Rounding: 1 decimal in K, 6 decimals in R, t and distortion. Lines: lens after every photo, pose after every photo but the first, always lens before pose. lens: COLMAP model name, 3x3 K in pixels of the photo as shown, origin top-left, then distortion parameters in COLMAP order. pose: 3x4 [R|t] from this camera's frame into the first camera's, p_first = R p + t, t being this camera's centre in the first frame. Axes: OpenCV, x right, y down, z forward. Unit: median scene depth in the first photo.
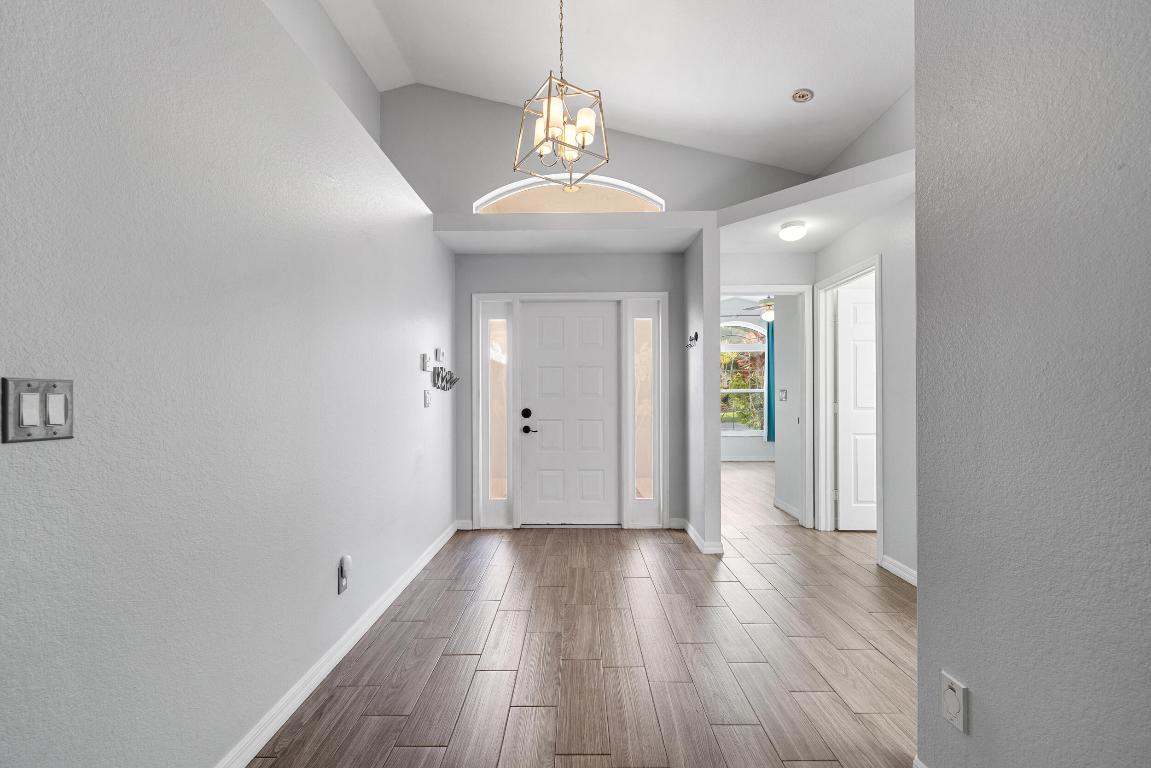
lens RADIAL K [[468.4, 0, 575.2], [0, 468.4, 387.7], [0, 0, 1]] dist [0.001713, 0.000008]
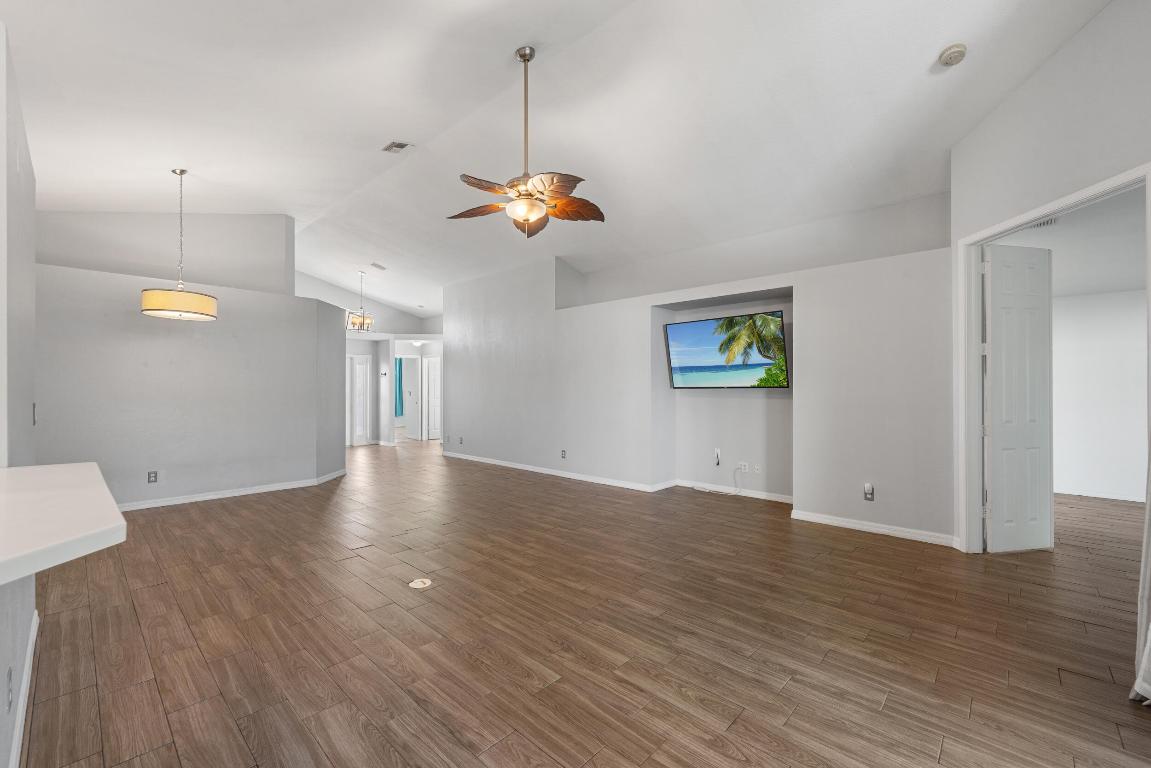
lens RADIAL K [[468.4, 0, 575.2], [0, 468.4, 387.7], [0, 0, 1]] dist [0.001713, 0.000008]
pose [[0.674430, 0.002083, 0.738336, -0.992304], [-0.002848, 0.999996, -0.000220, -0.023302], [-0.738333, -0.001954, 0.674433, -1.660383]]
